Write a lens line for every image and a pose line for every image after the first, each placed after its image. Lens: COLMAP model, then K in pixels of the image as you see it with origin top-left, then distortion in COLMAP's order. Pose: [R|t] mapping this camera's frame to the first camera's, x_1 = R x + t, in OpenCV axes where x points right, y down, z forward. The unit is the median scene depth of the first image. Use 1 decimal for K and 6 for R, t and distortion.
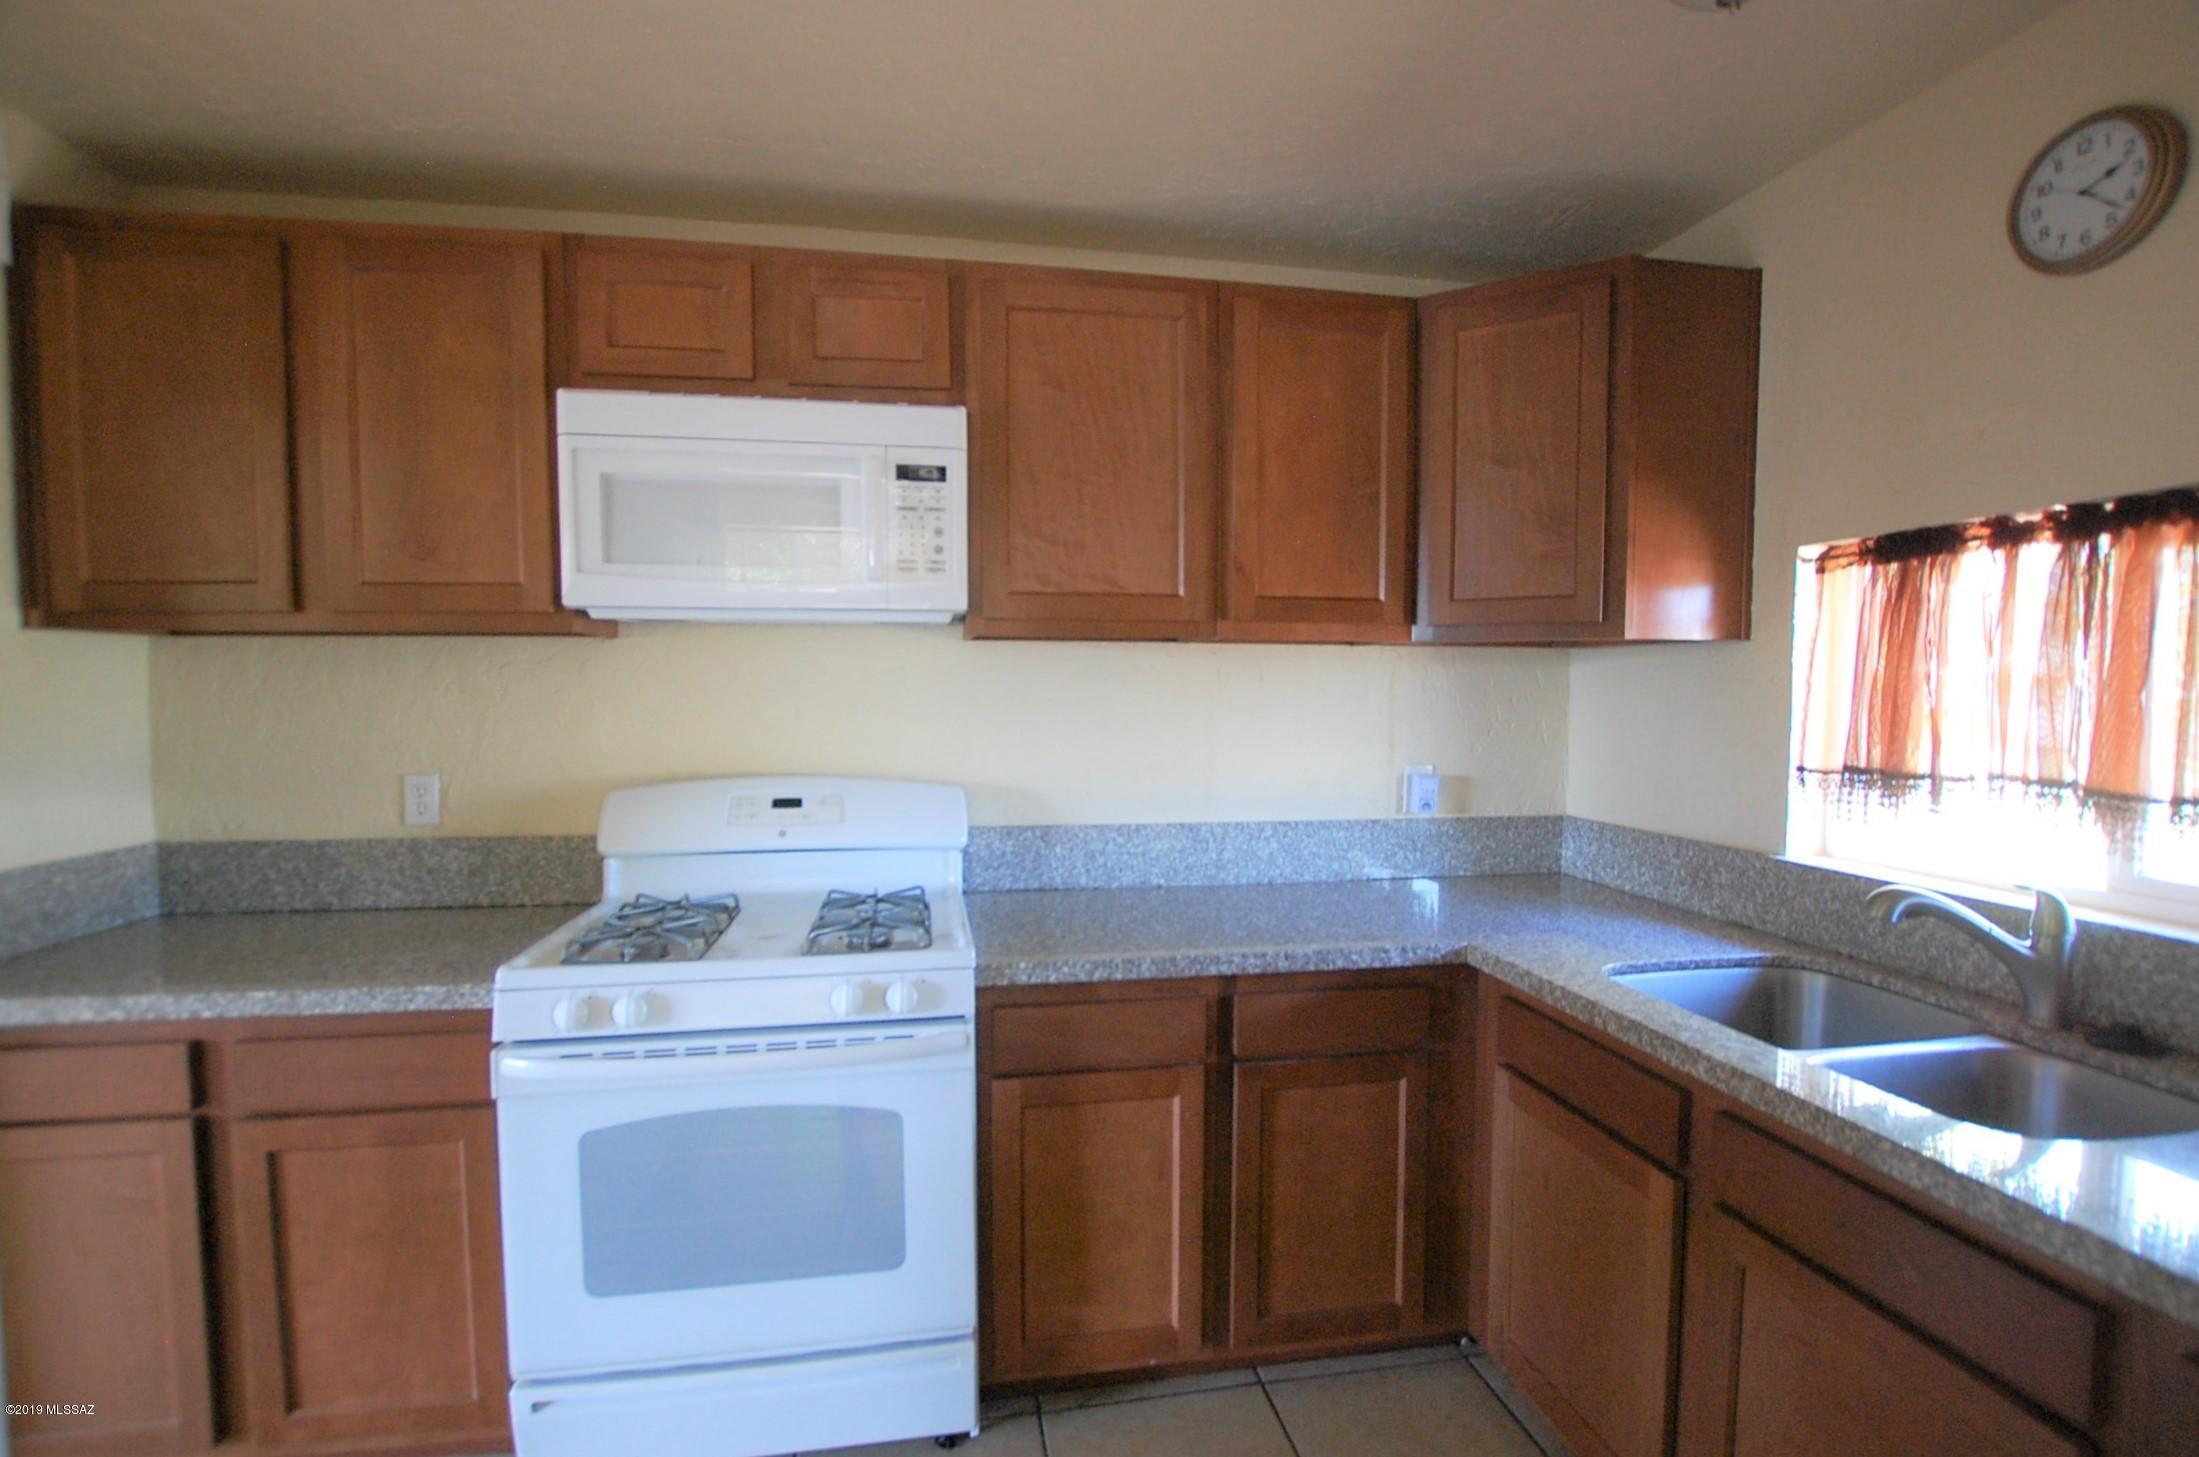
lens RADIAL K [[989.0, 0, 1112.0], [0, 989.0, 731.4], [0, 0, 1]] dist [-0.023590, 0.000617]
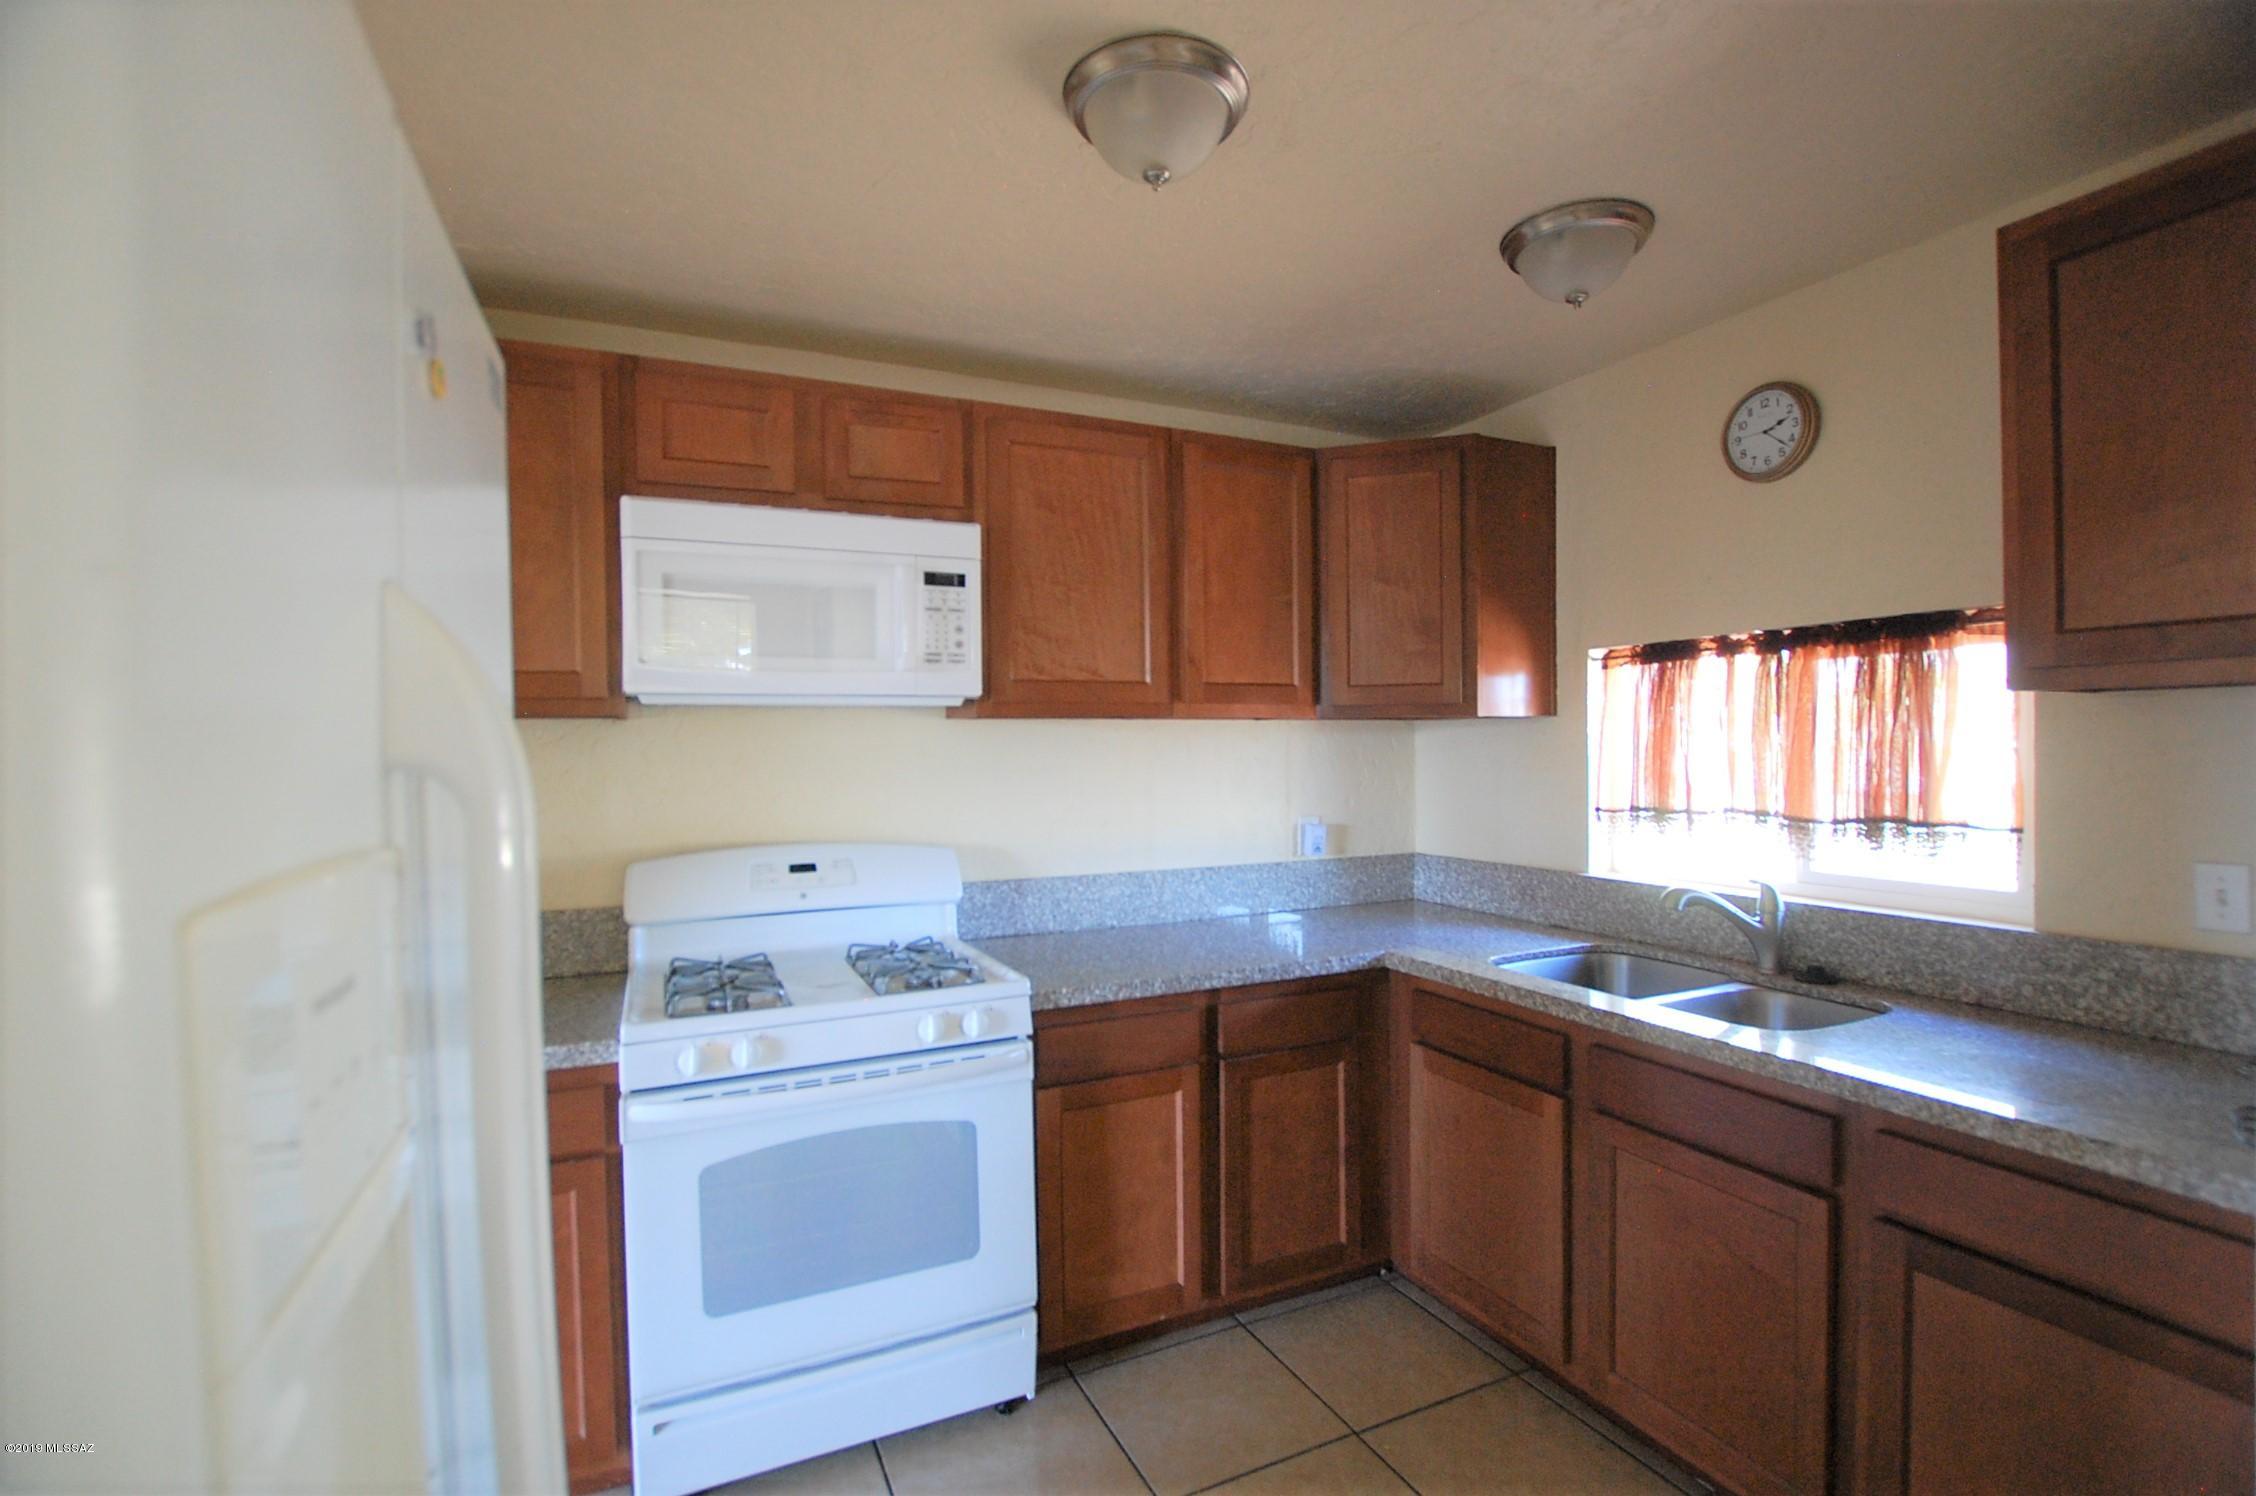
lens RADIAL K [[1001.4, 0, 1115.9], [0, 1001.4, 751.9], [0, 0, 1]] dist [-0.021823, 0.000132]
pose [[0.968473, -0.015219, 0.248655, -0.305298], [0.025175, 0.999001, -0.036911, -0.008099], [-0.247845, 0.042007, 0.967889, -0.199110]]
